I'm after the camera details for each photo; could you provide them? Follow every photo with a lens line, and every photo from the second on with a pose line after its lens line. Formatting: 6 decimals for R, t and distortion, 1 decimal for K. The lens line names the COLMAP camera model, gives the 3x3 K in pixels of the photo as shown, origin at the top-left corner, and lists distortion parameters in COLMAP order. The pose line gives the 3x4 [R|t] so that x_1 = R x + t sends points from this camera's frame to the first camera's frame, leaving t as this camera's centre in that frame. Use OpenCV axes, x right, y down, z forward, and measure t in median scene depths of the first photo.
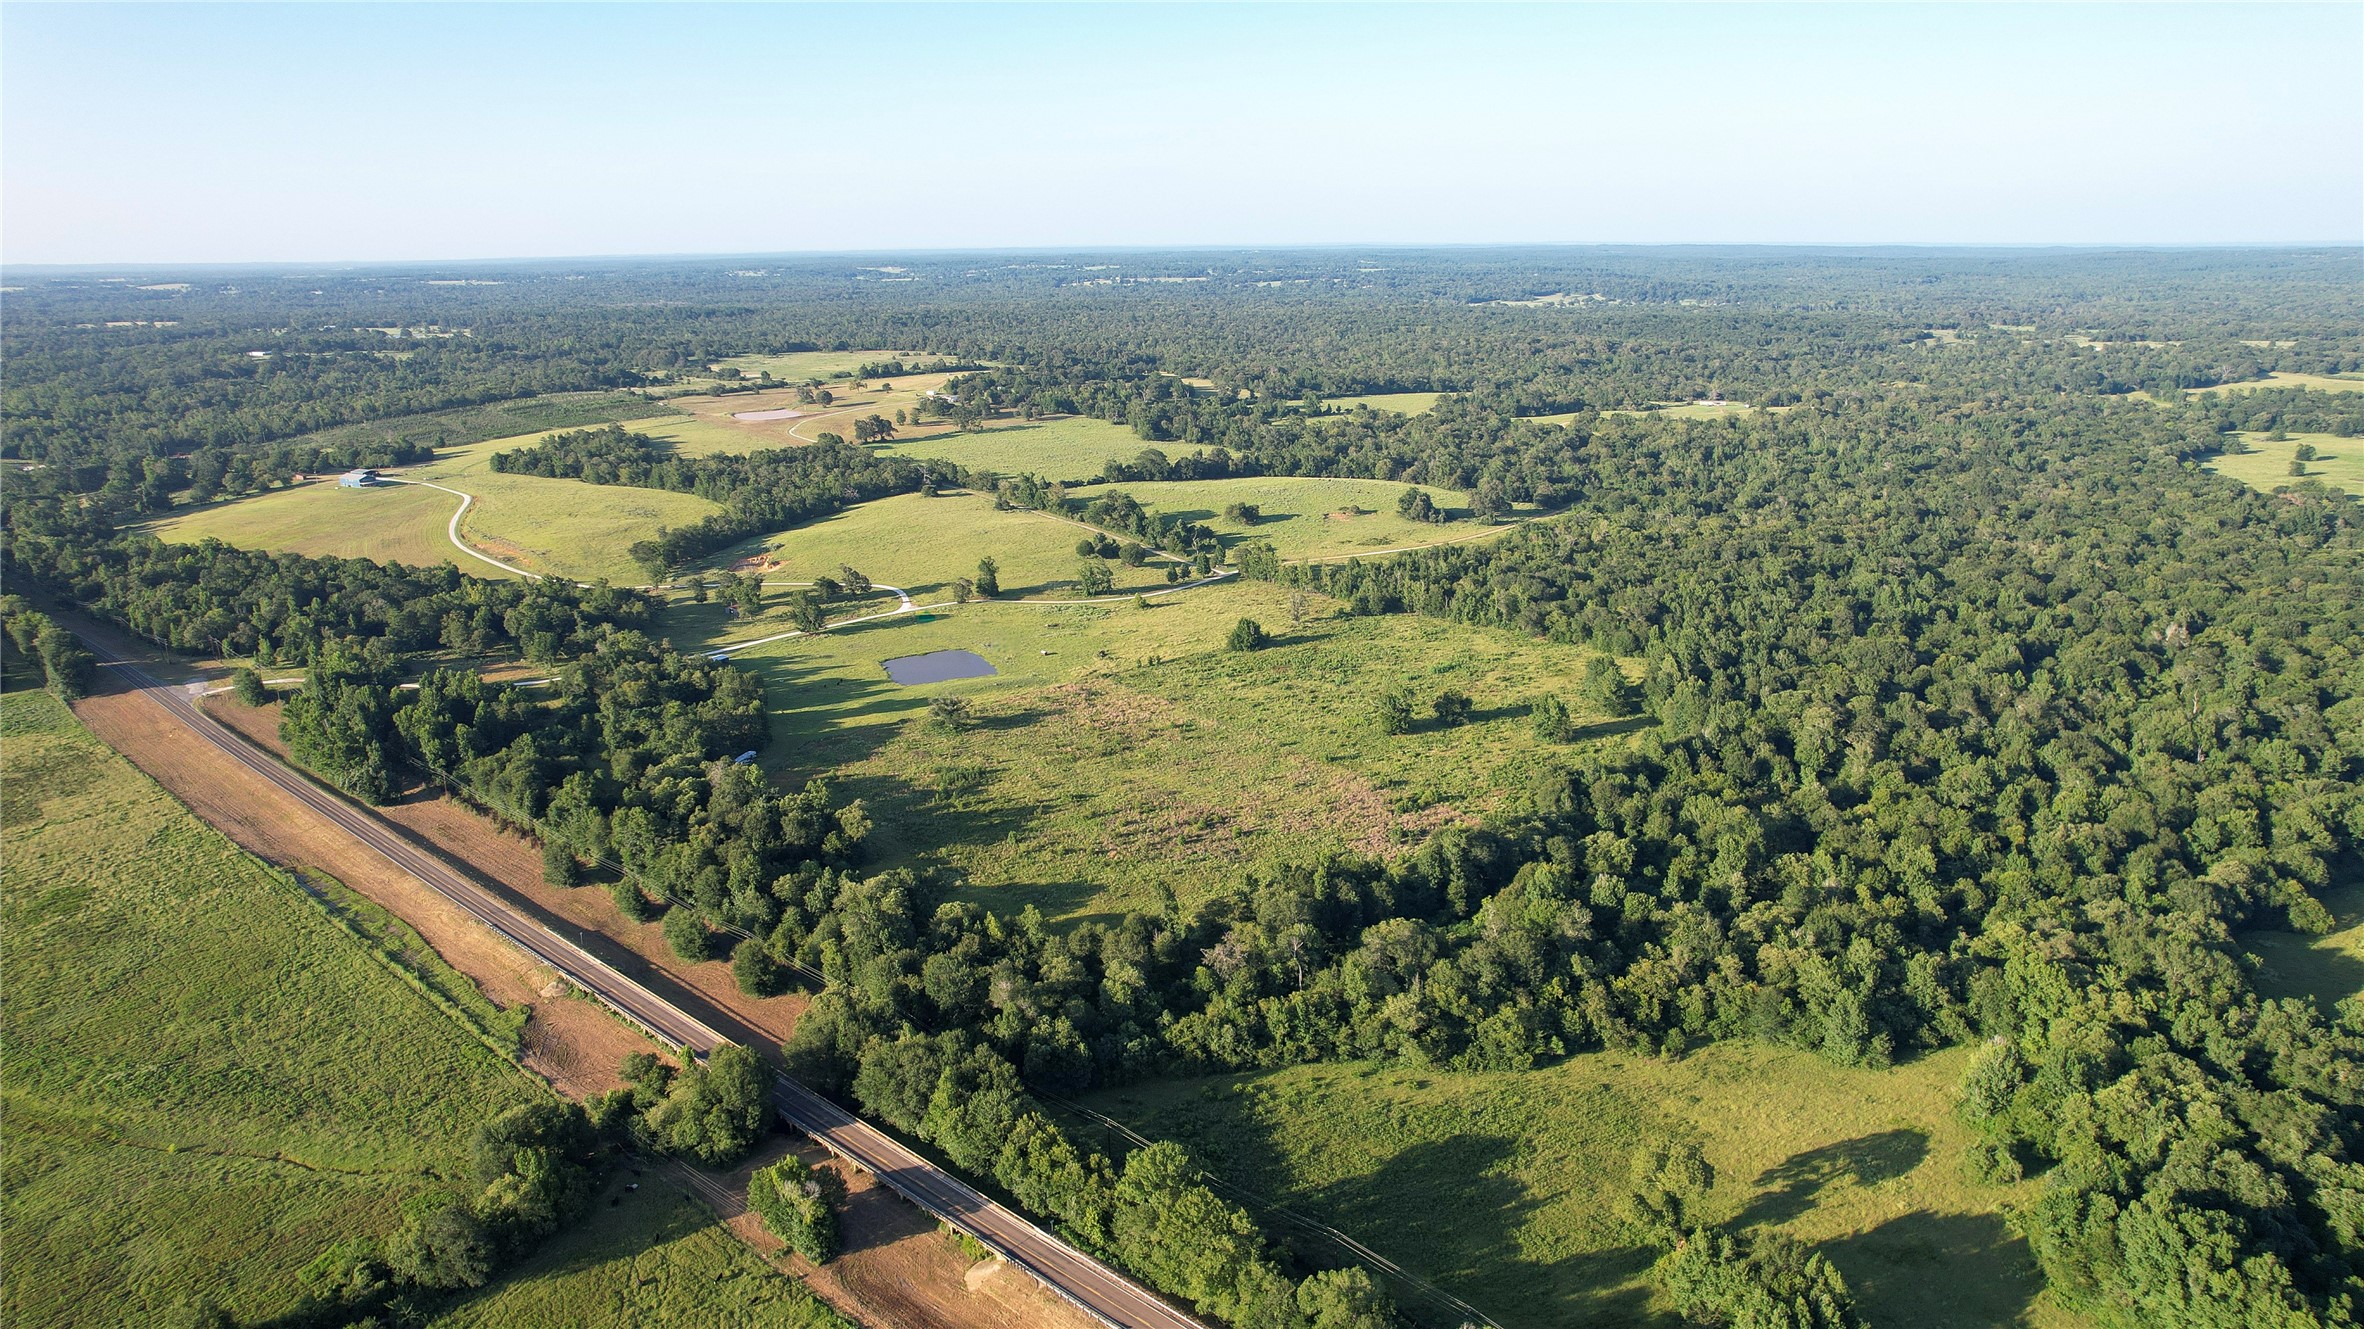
lens RADIAL K [[1497.9, 0, 1174.6], [0, 1497.9, 671.1], [0, 0, 1]] dist [-0.065574, 0.051704]
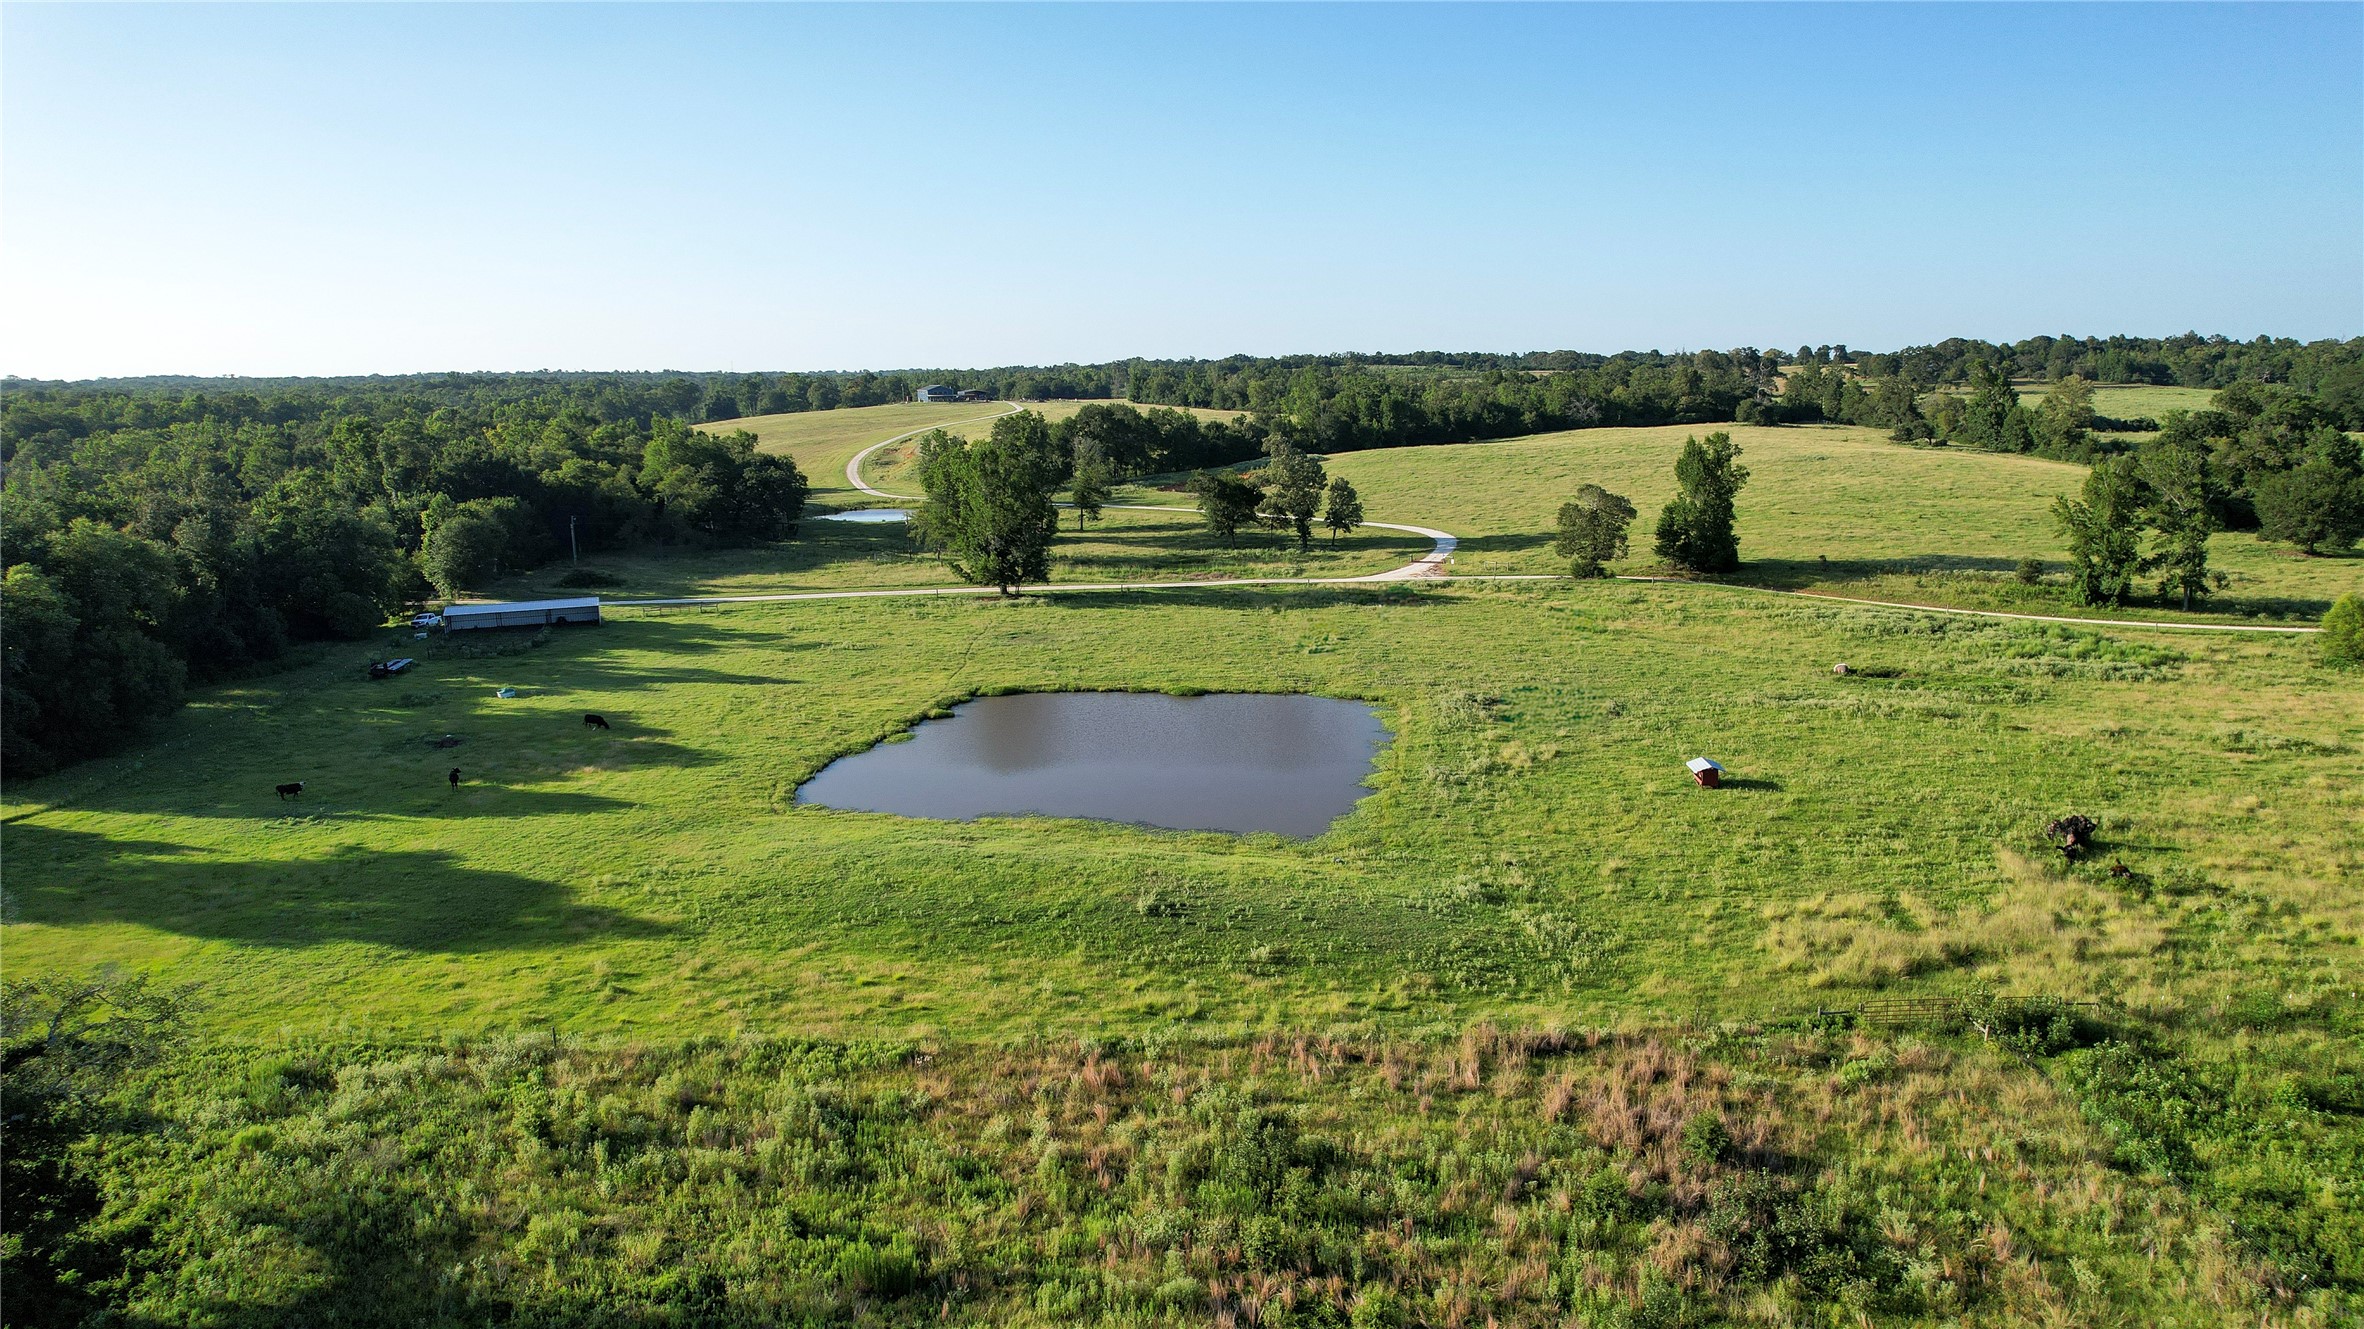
lens RADIAL K [[1497.9, 0, 1194.2], [0, 1497.9, 668.1], [0, 0, 1]] dist [-0.065574, 0.051704]
pose [[0.790846, 0.120668, -0.600001, -0.031372], [-0.168592, 0.985393, -0.024041, -0.009896], [0.588336, 0.120168, 0.799638, 0.821391]]
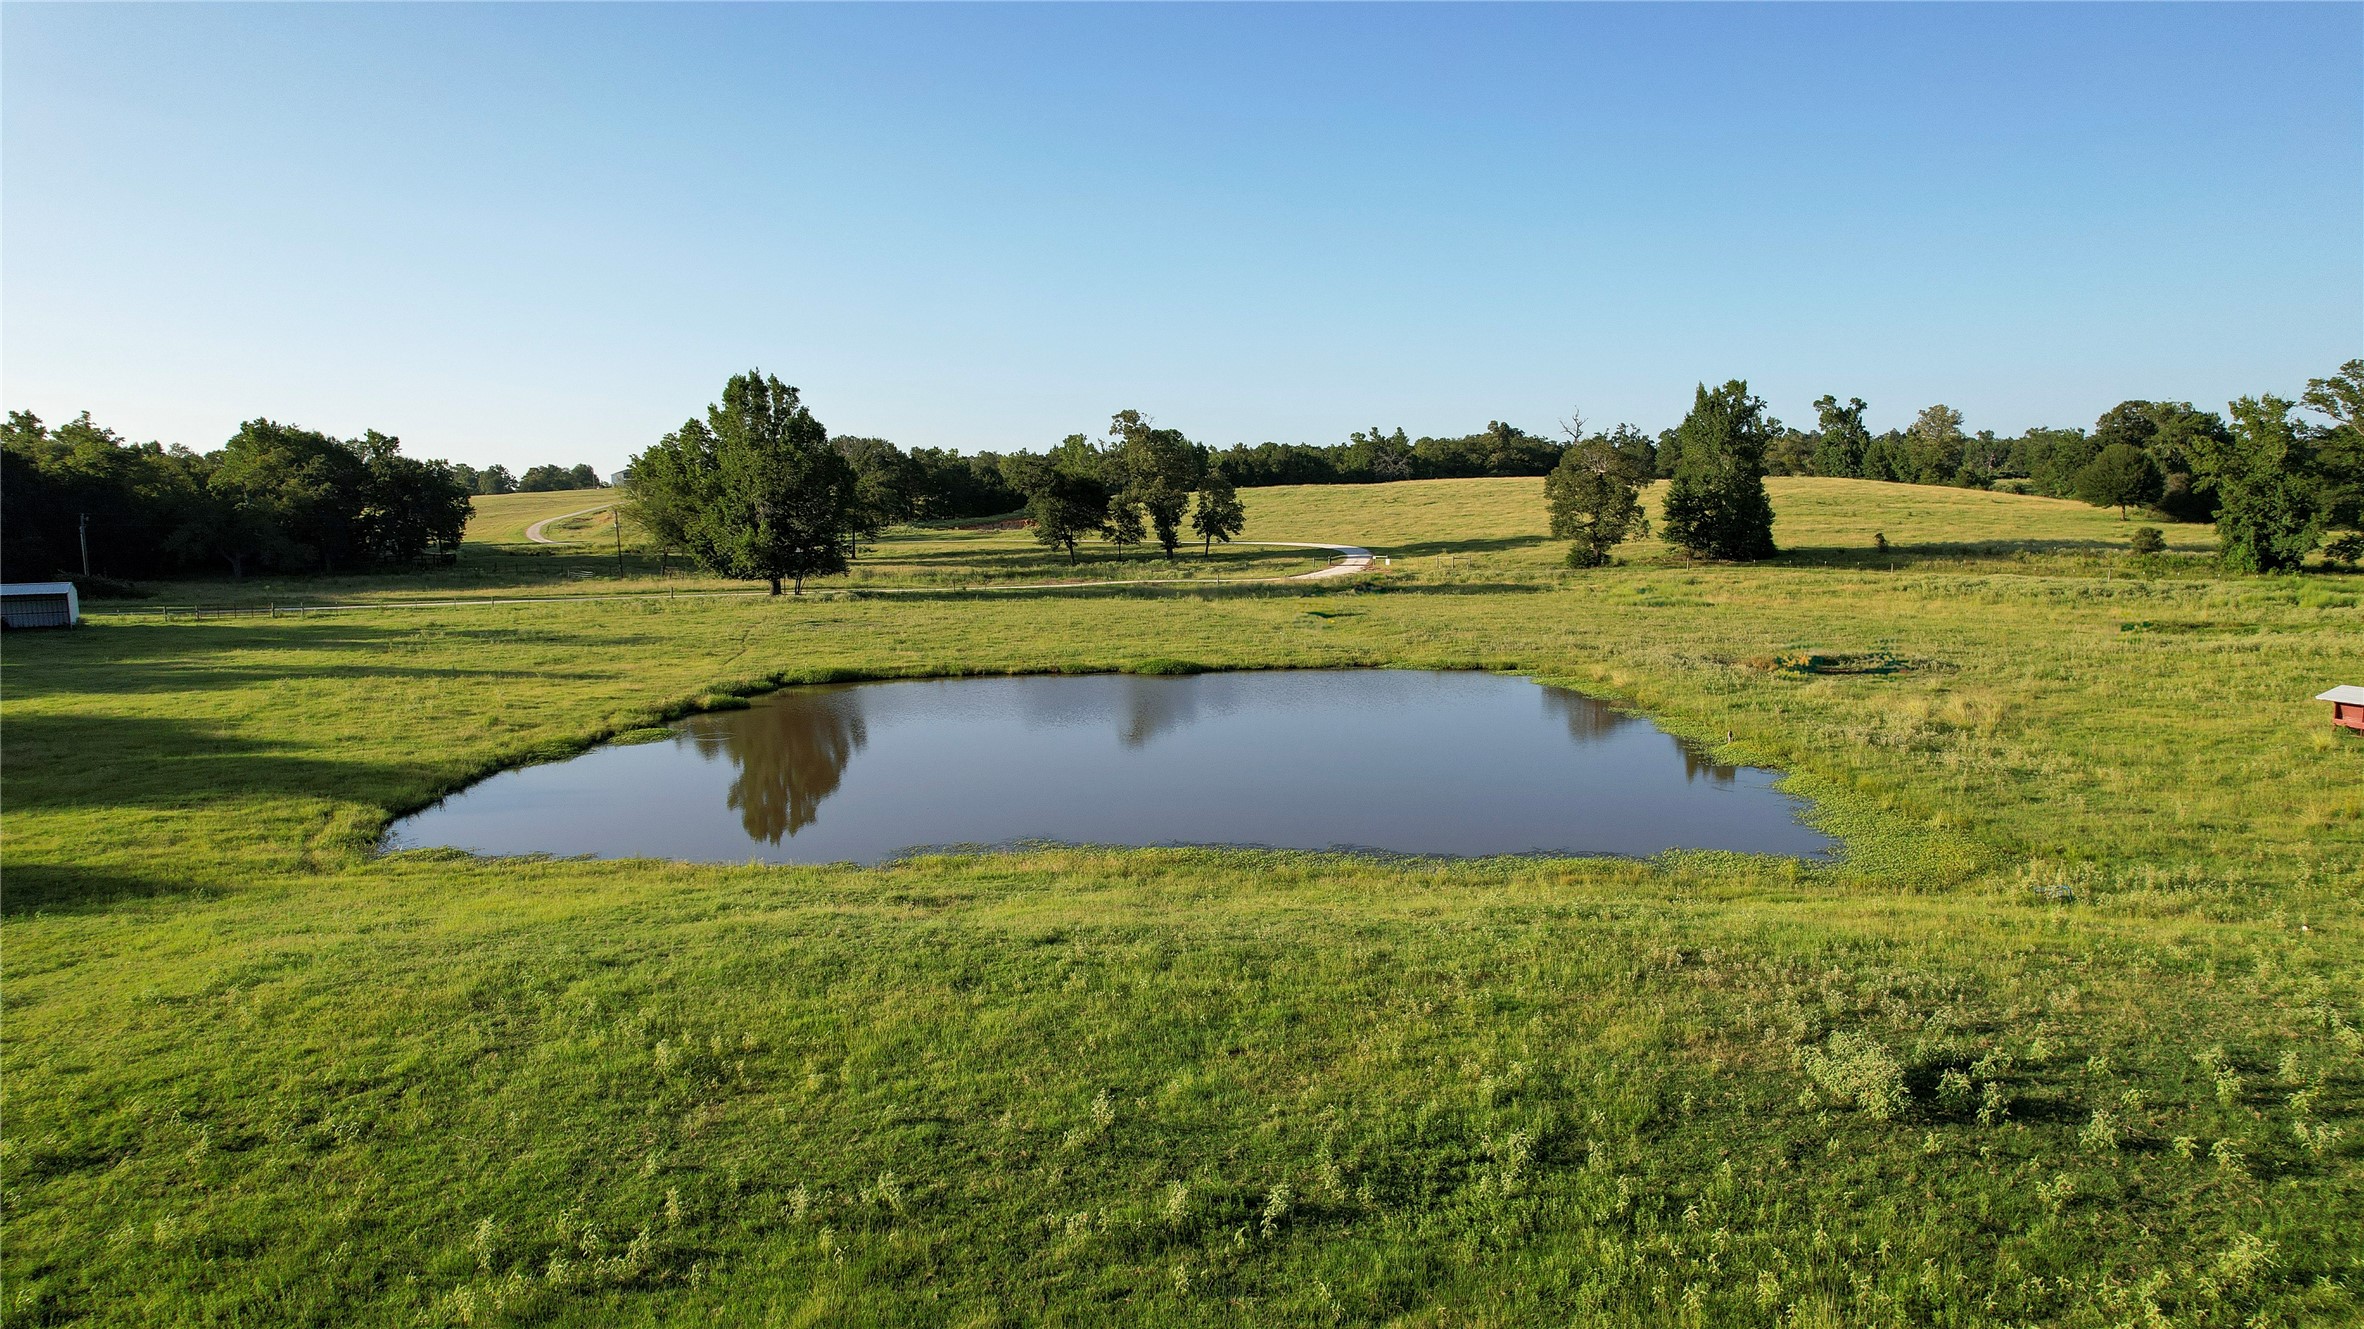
lens RADIAL K [[1497.9, 0, 1190.2], [0, 1497.9, 671.8], [0, 0, 1]] dist [-0.065574, 0.051704]
pose [[0.894192, 0.052230, -0.444627, -0.110435], [-0.125385, 0.982641, -0.136733, 0.005871], [0.429767, 0.178015, 0.885218, 0.891506]]
